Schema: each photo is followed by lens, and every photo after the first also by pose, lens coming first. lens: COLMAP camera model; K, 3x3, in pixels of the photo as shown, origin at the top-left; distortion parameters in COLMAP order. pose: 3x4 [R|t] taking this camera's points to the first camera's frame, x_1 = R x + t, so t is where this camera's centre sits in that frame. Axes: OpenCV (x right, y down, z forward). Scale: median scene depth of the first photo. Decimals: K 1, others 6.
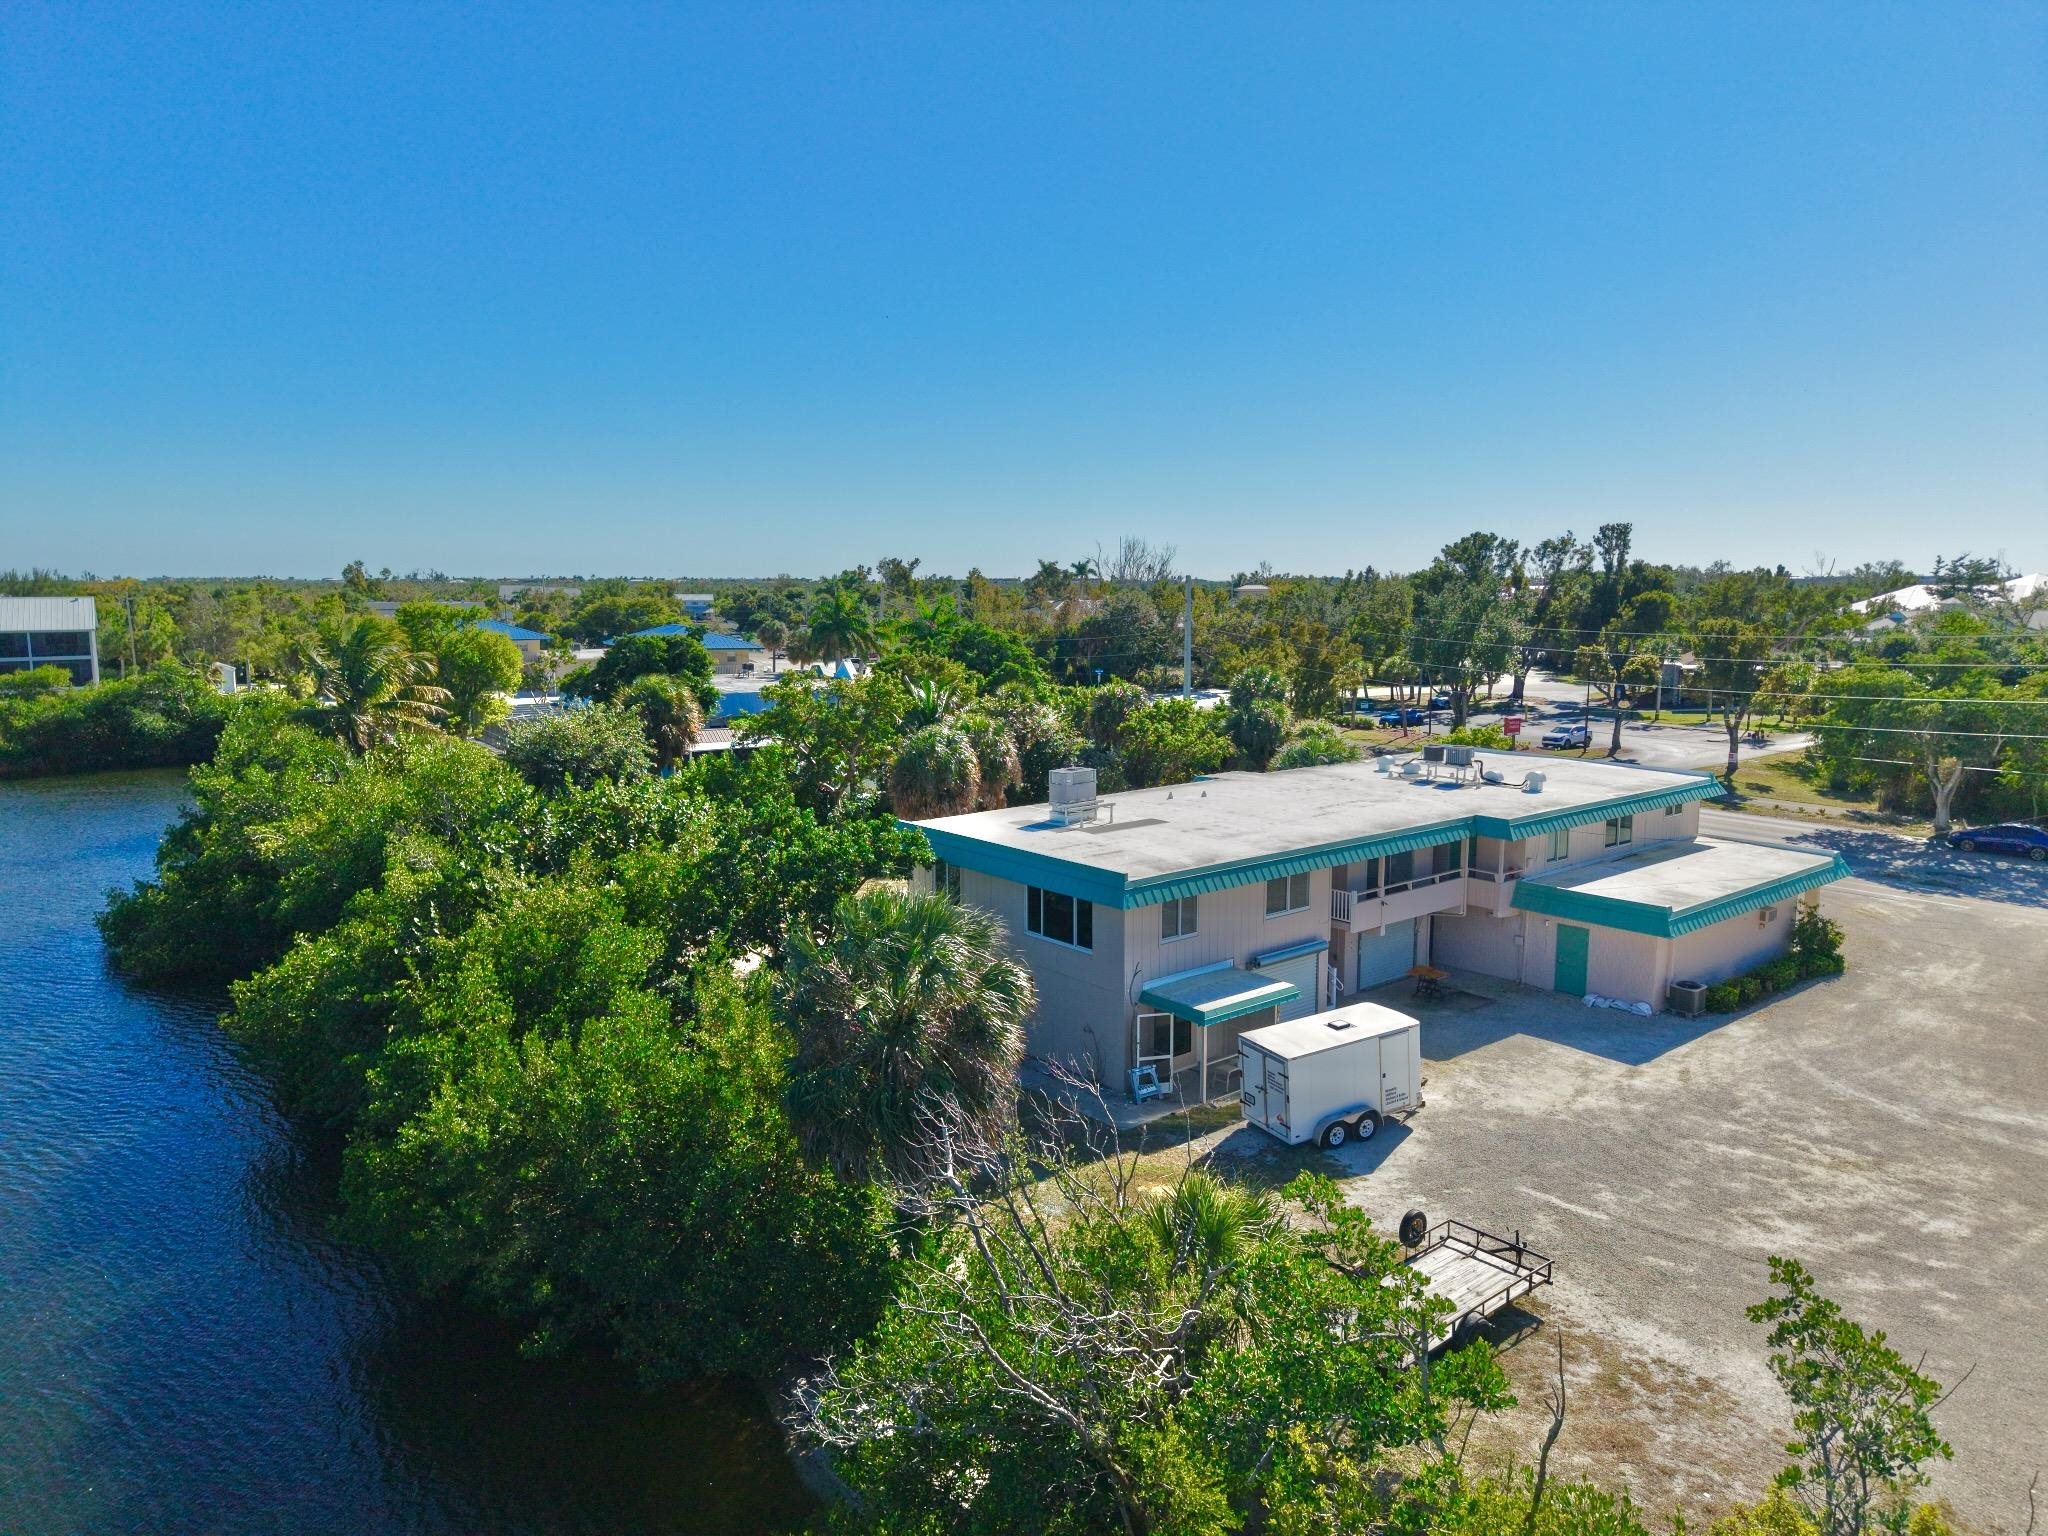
lens RADIAL K [[1358.0, 0, 1024.0], [0, 1358.0, 768.0], [0, 0, 1]] dist [0.070014, -0.093151]
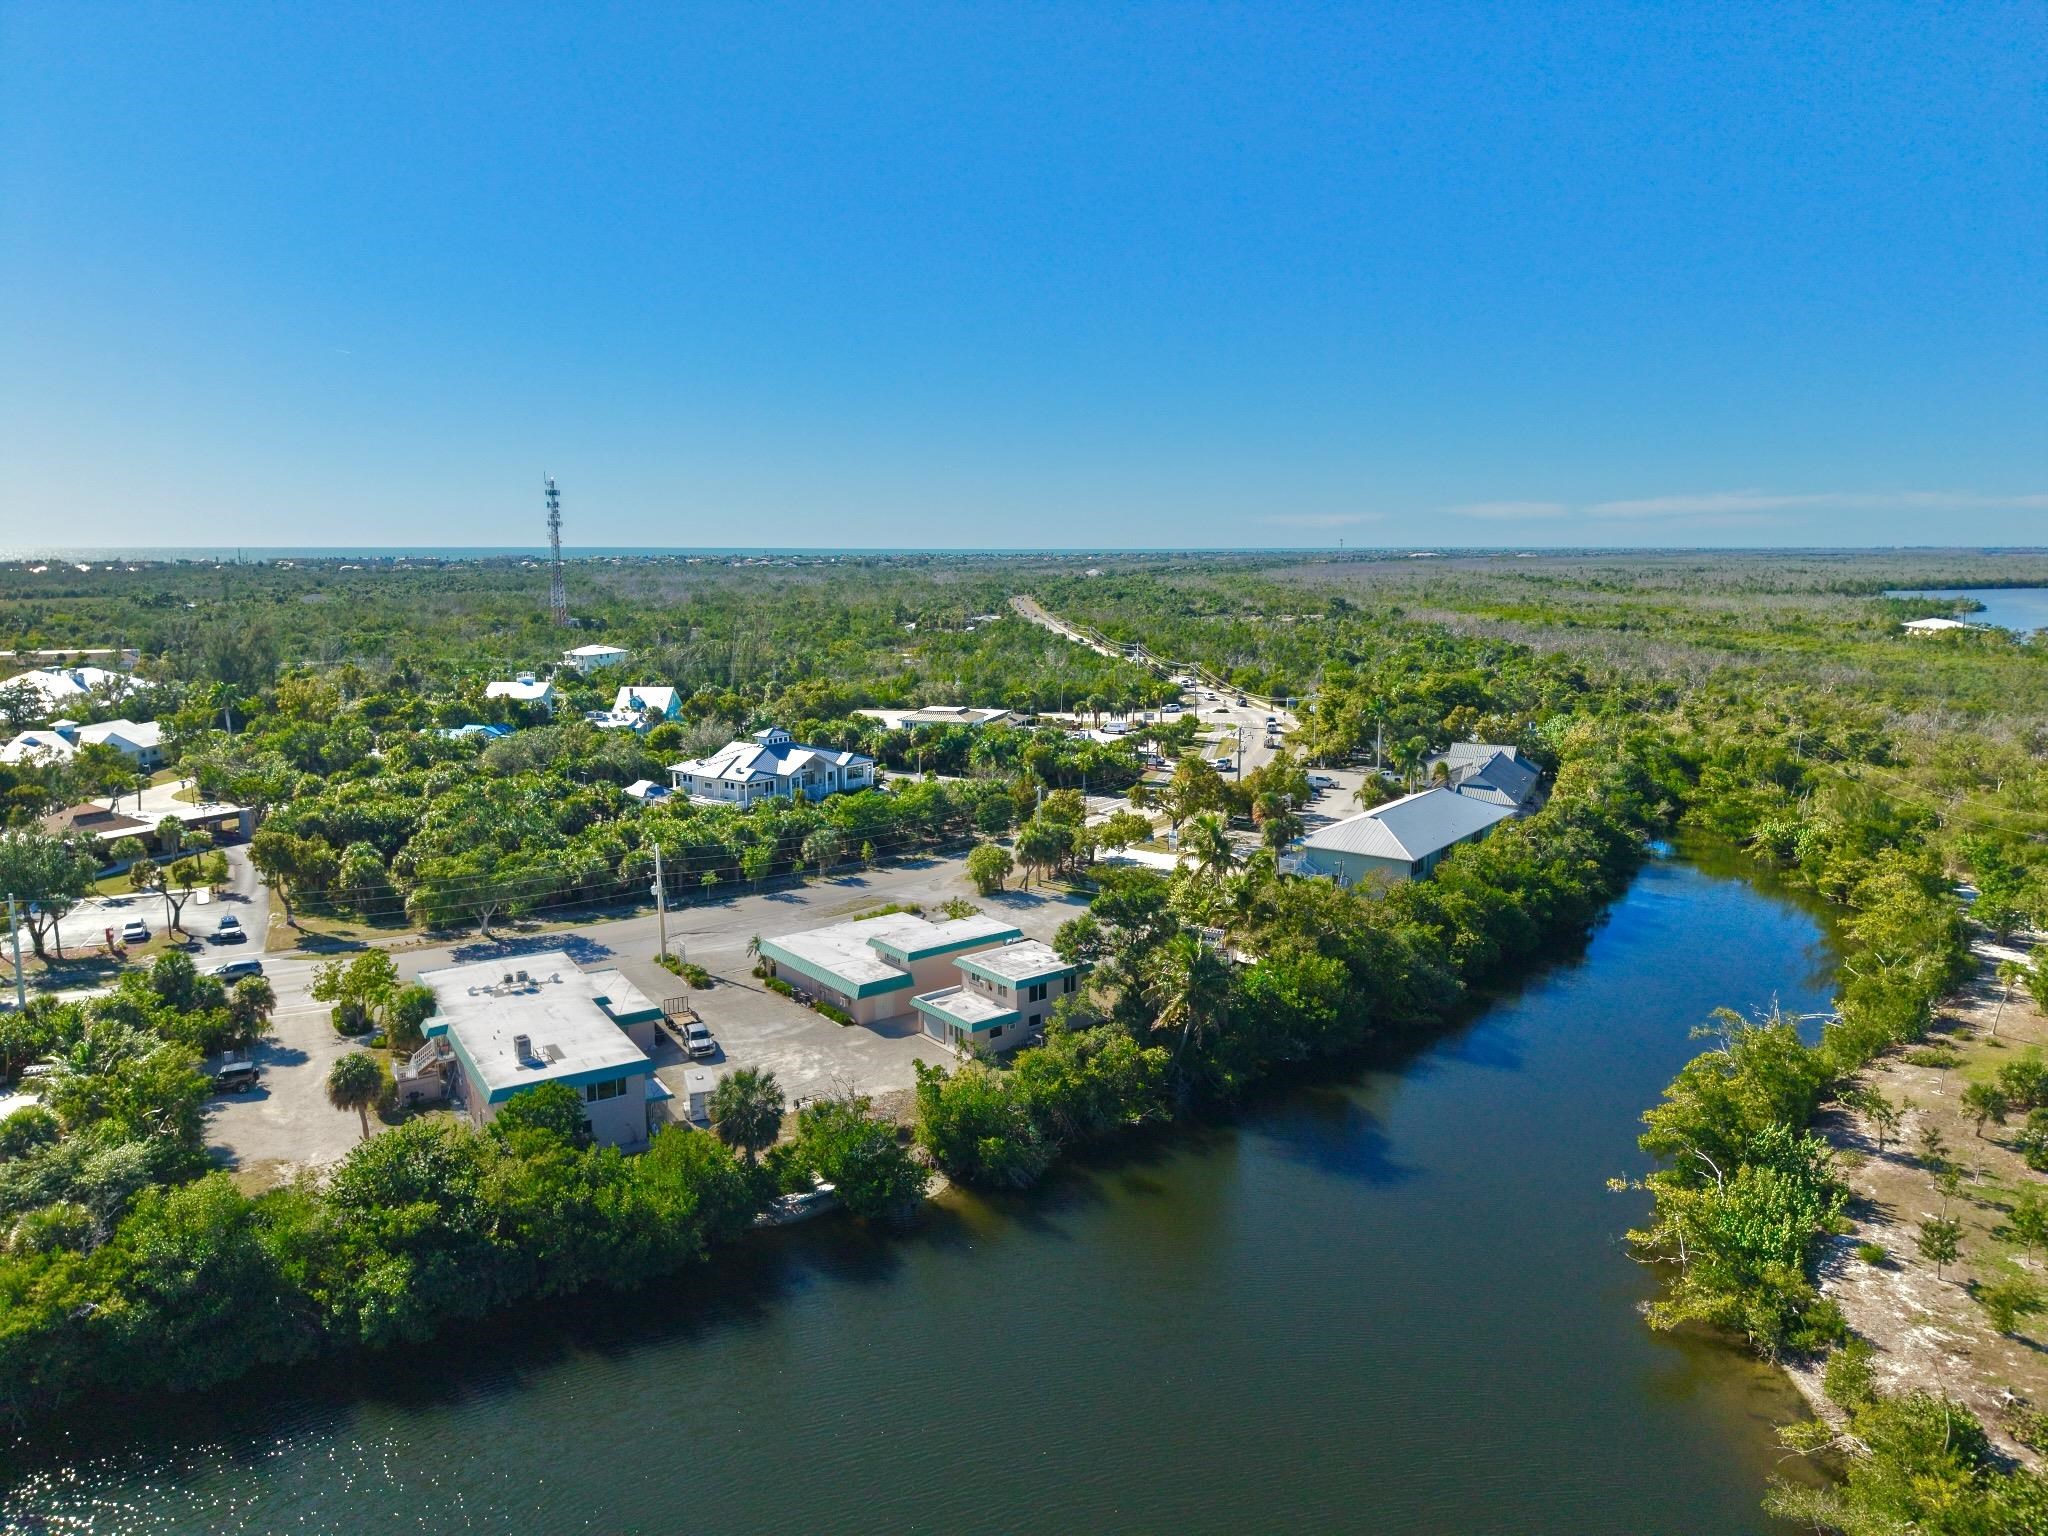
lens RADIAL K [[1358.0, 0, 1024.0], [0, 1358.0, 768.0], [0, 0, 1]] dist [0.070014, -0.093151]
pose [[0.127069, -0.160319, 0.978852, -2.215912], [0.136328, 0.980309, 0.142860, -0.716596], [-0.982481, 0.115292, 0.146423, -0.191134]]
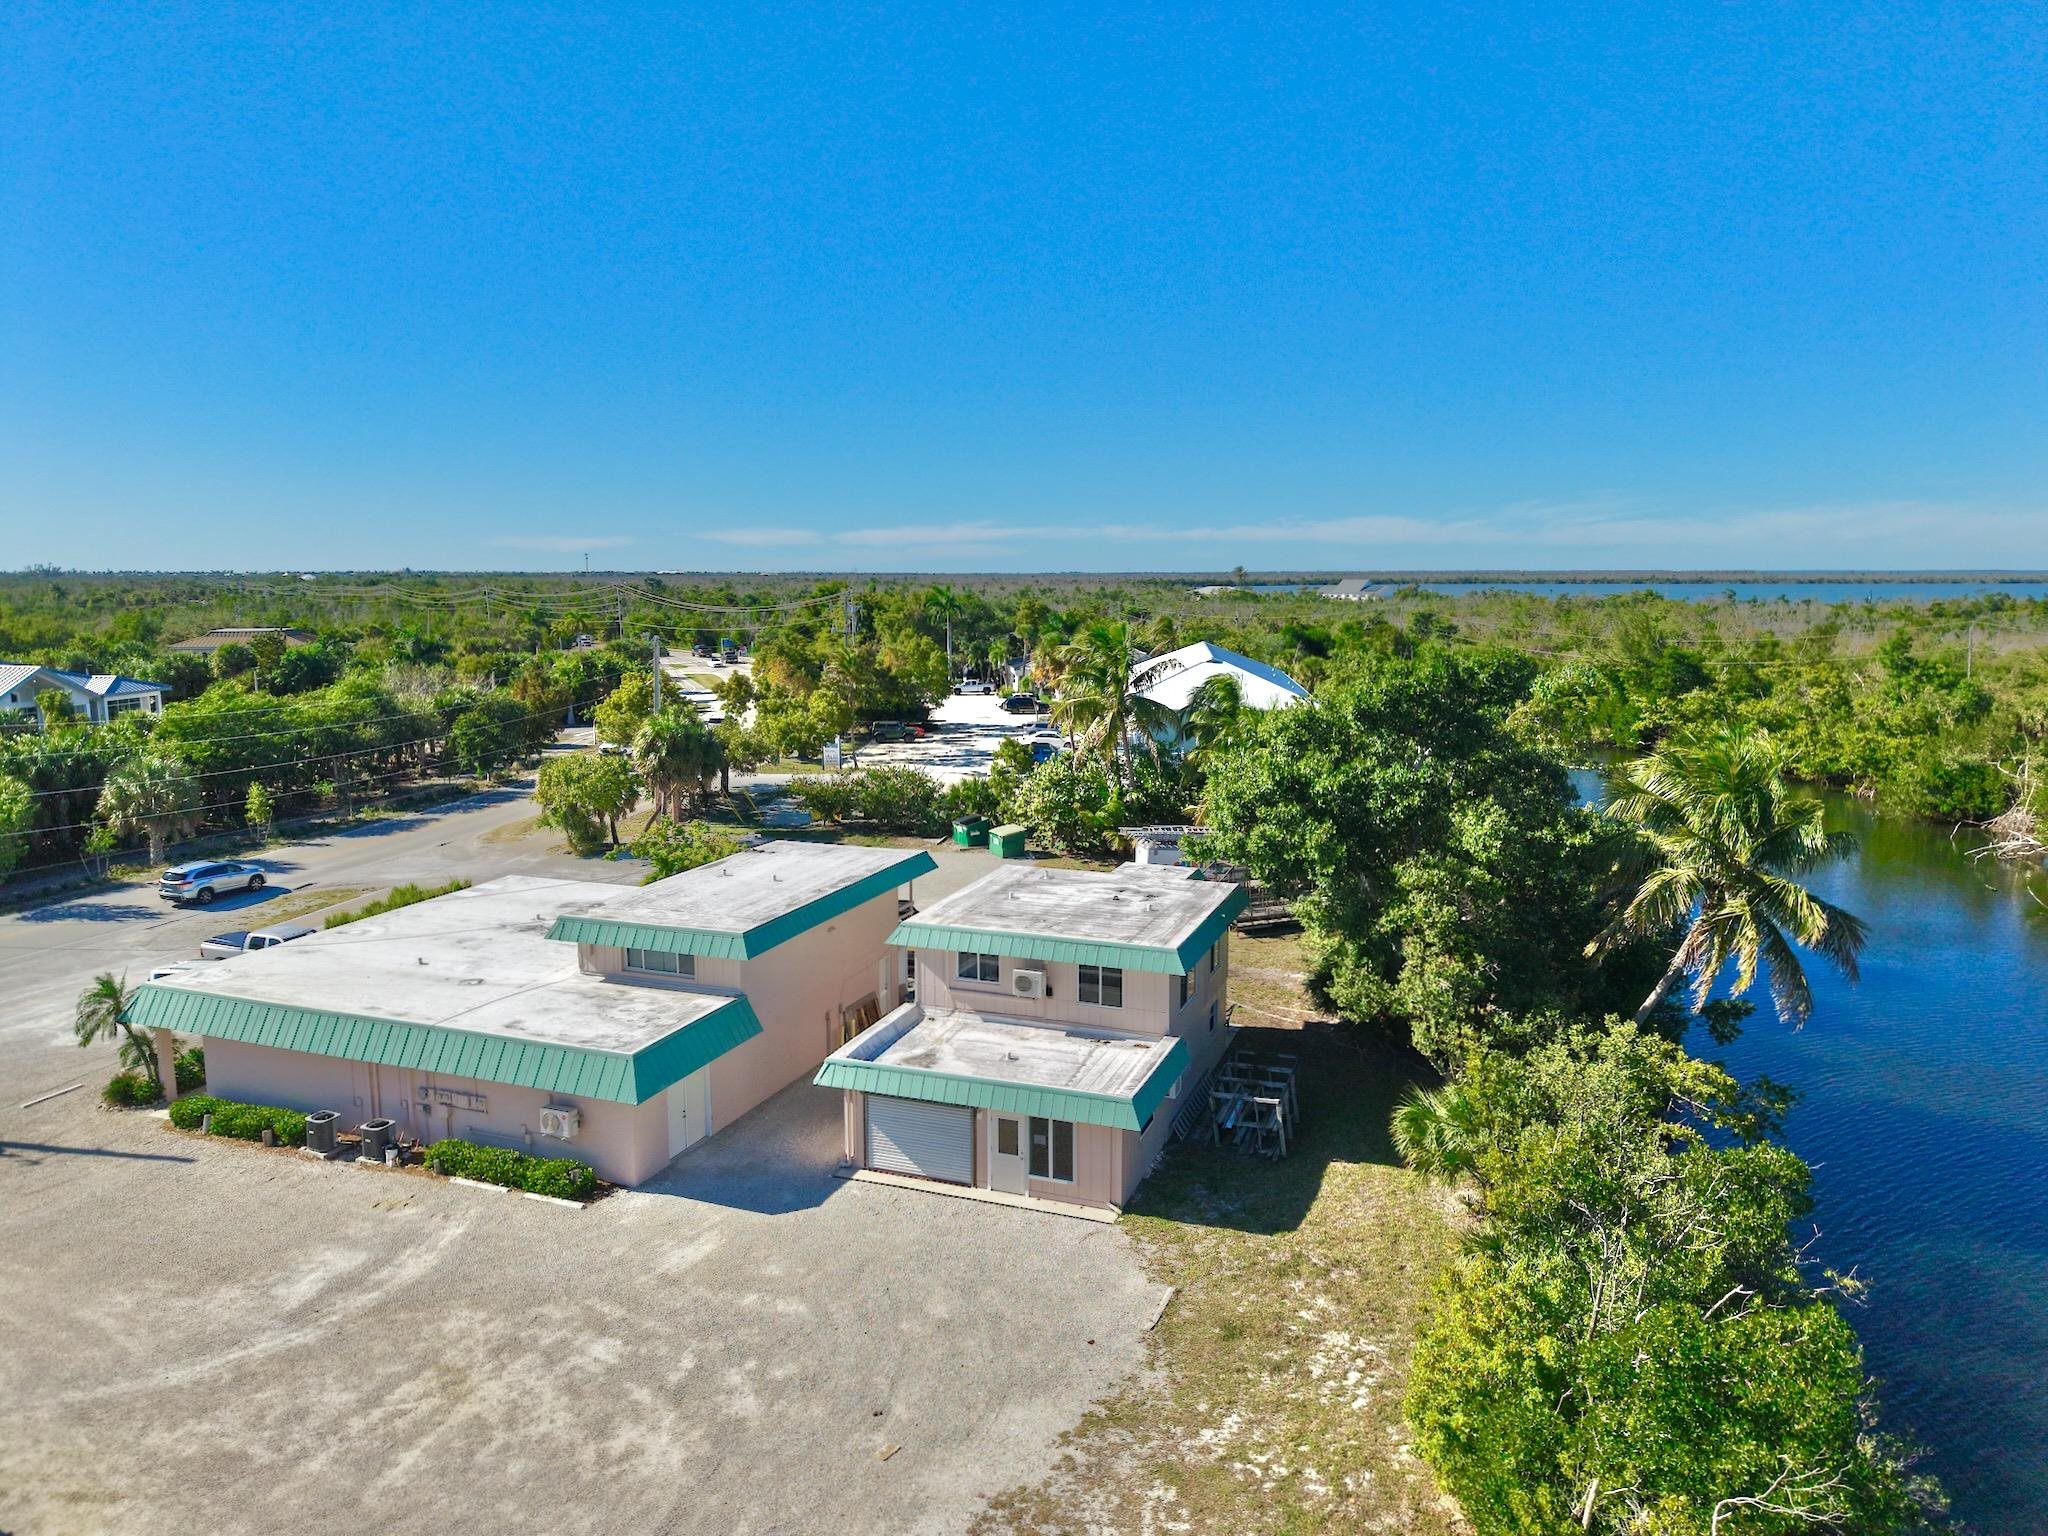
lens RADIAL K [[1358.0, 0, 1024.0], [0, 1358.0, 768.0], [0, 0, 1]] dist [0.070014, -0.093151]
pose [[-0.402255, -0.129915, 0.906263, -0.228645], [0.125092, 0.972798, 0.194977, -0.175661], [-0.906941, 0.191797, -0.375062, 0.757704]]
